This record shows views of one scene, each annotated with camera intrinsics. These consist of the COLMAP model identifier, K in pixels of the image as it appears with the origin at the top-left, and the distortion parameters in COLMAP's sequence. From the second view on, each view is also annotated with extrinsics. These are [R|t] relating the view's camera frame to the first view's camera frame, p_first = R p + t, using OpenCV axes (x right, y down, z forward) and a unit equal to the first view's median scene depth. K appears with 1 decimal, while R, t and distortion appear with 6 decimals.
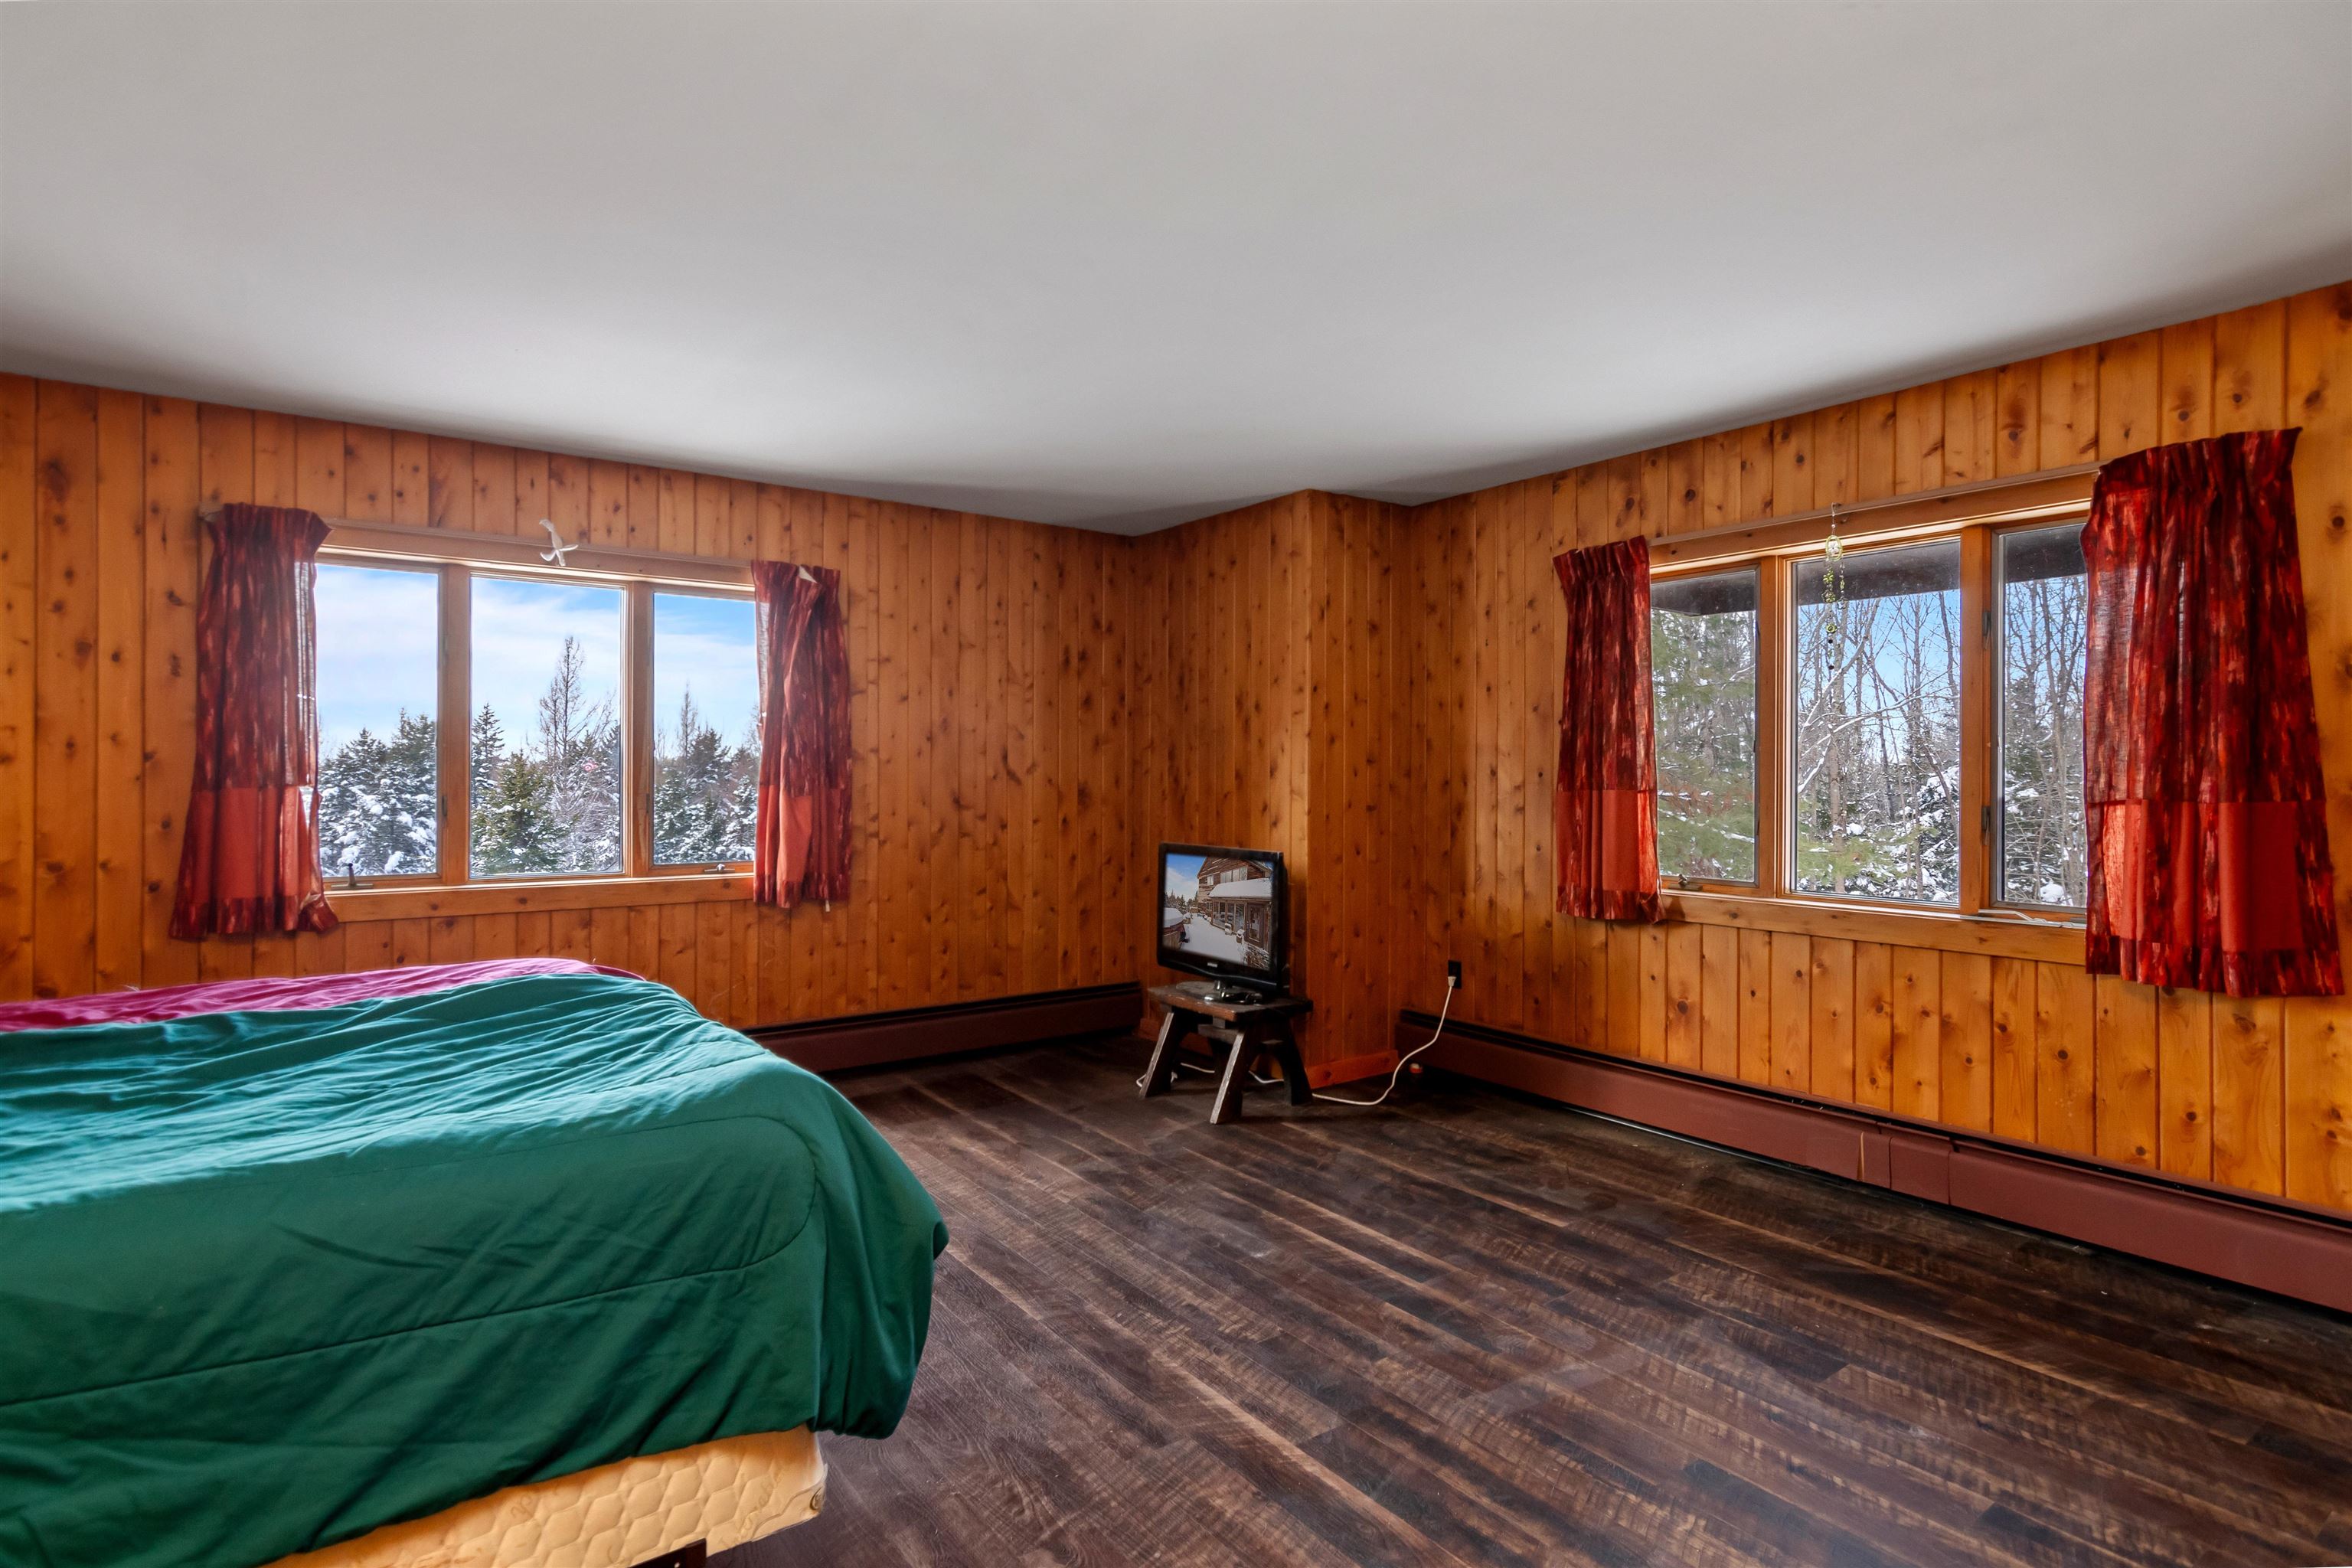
lens RADIAL K [[1180.9, 0, 1179.2], [0, 1180.9, 776.9], [0, 0, 1]] dist [-0.001412, 0.002776]
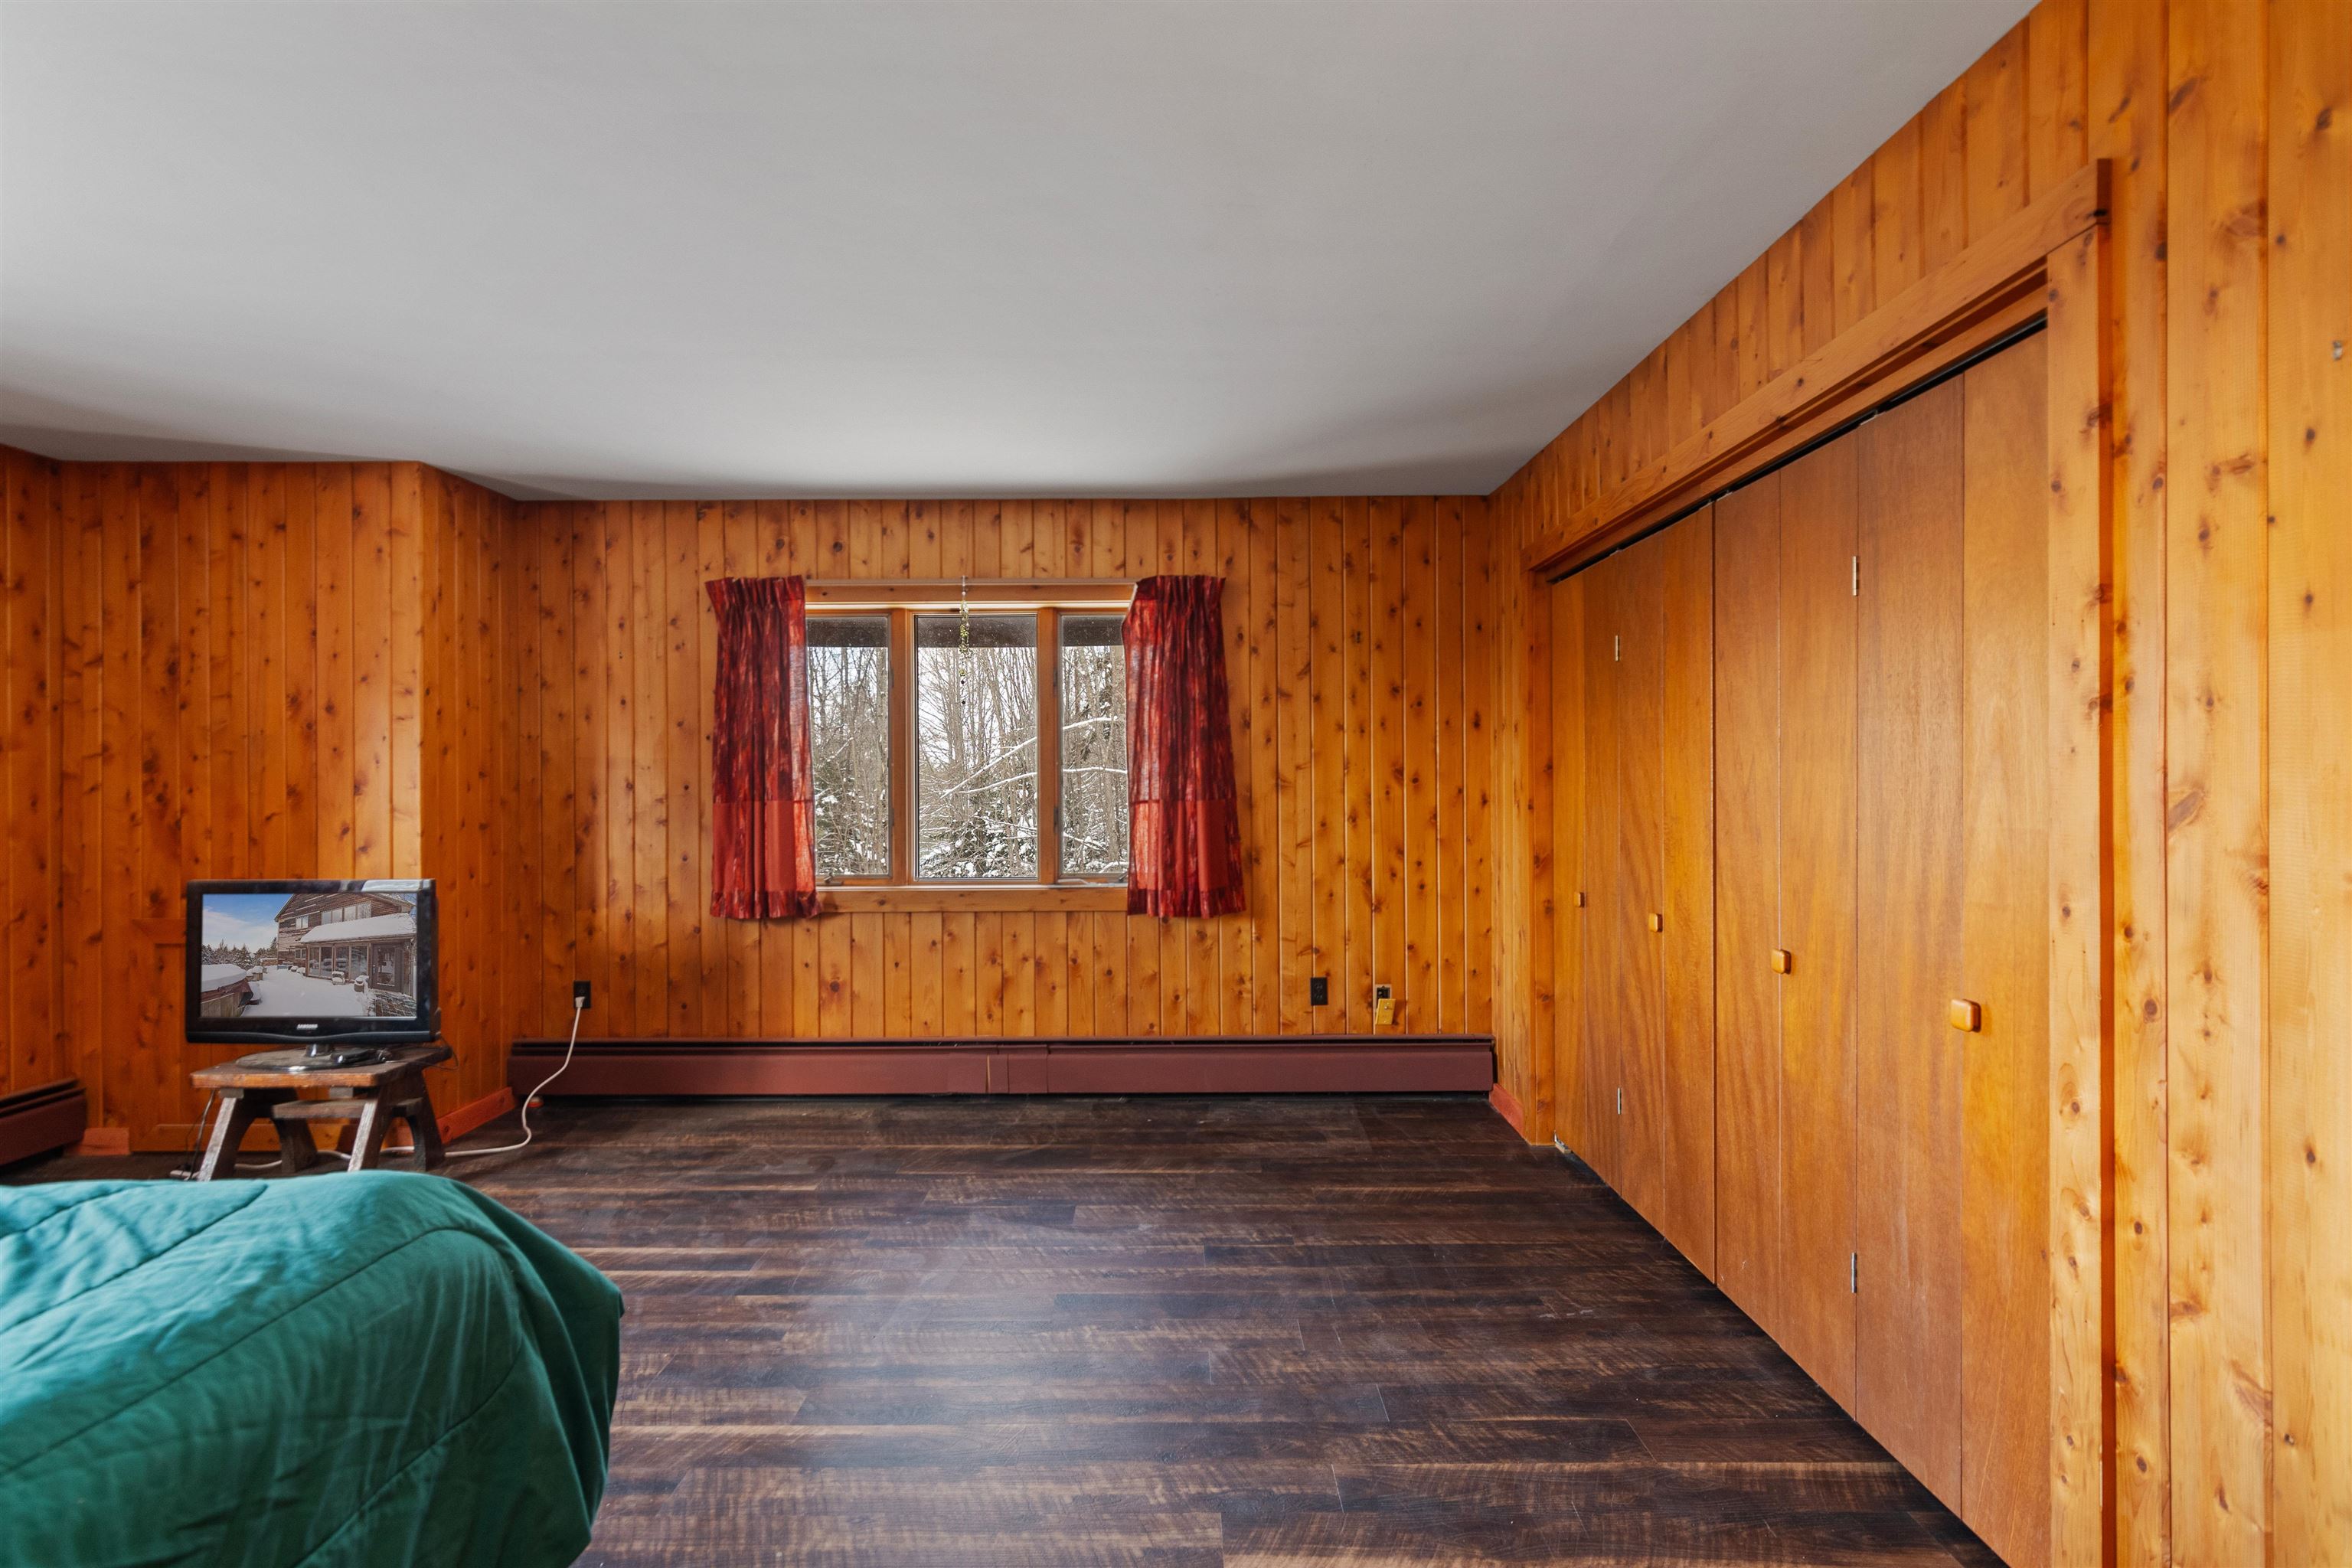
lens RADIAL K [[1147.8, 0, 1172.0], [0, 1147.8, 786.8], [0, 0, 1]] dist [0.001900, 0.000427]
pose [[0.591554, -0.009098, 0.806214, -0.288548], [0.009837, 0.999943, 0.004066, -0.002882], [-0.806205, 0.005525, 0.591610, 0.063042]]
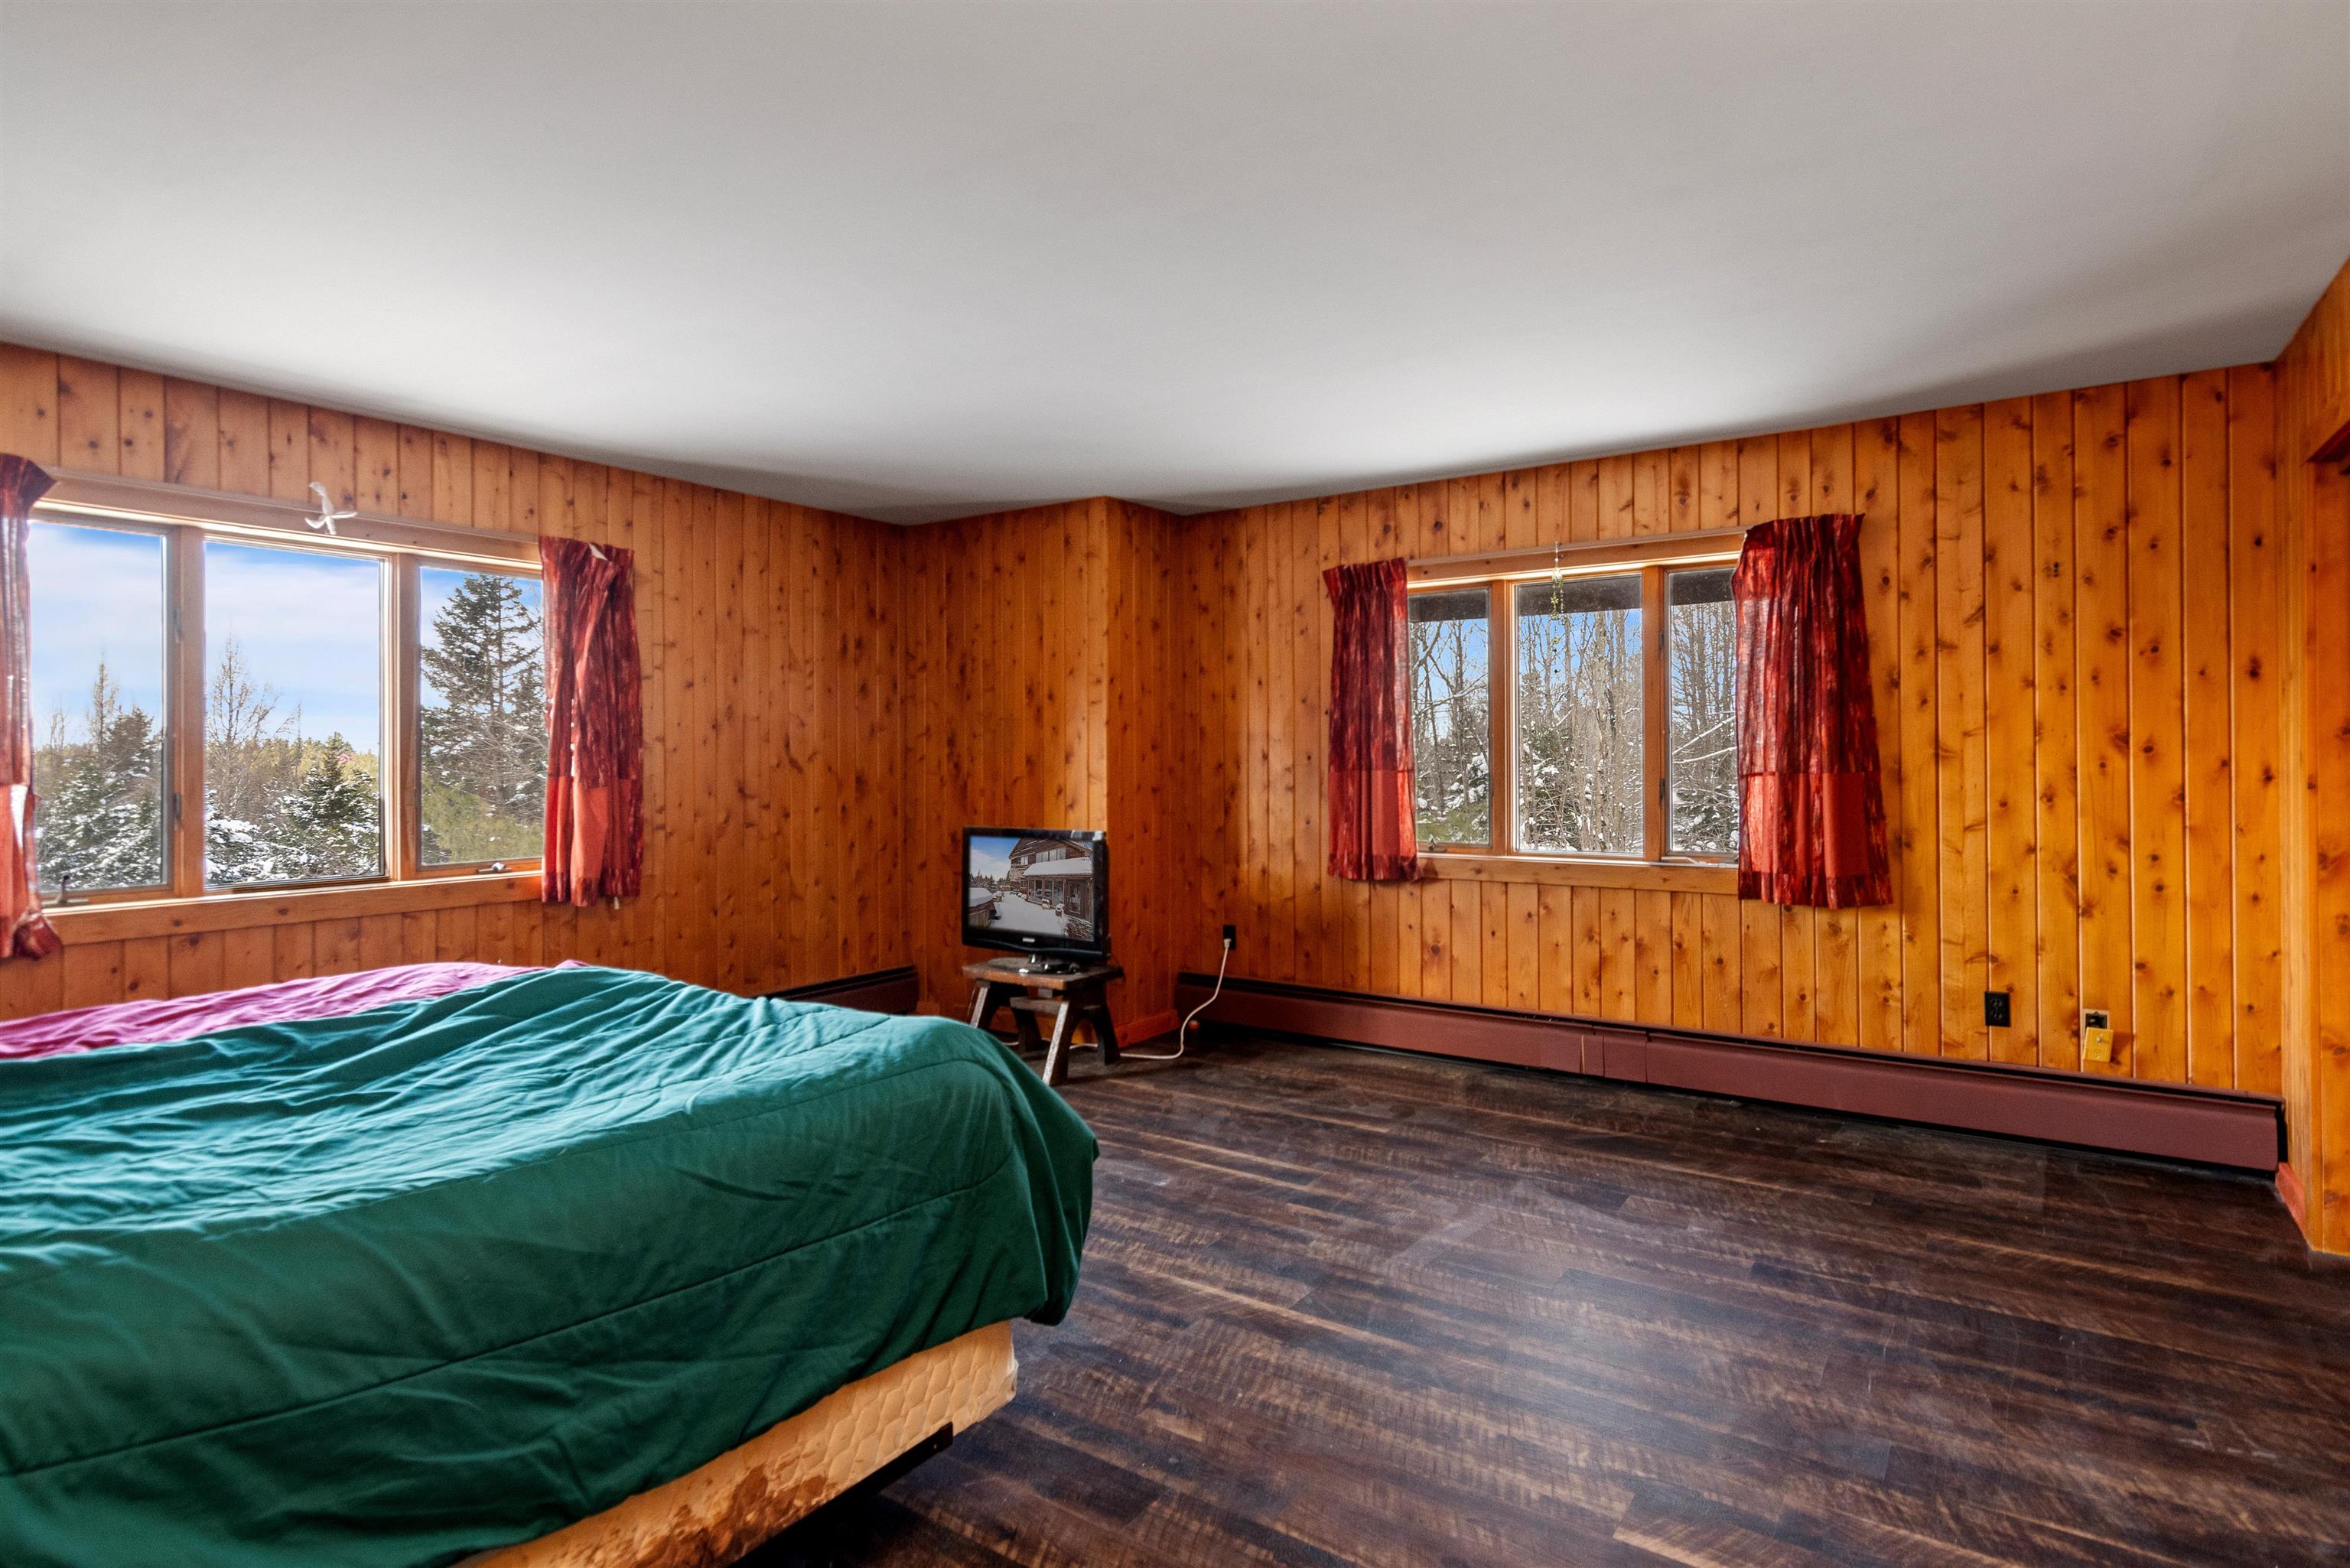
lens RADIAL K [[1211.0, 0, 1181.4], [0, 1211.0, 758.8], [0, 0, 1]] dist [0.001572, 0.000830]
pose [[0.942541, -0.009383, 0.333960, -0.231560], [0.010074, 0.999949, -0.000338, -0.002170], [-0.333940, 0.003683, 0.942587, -0.081284]]
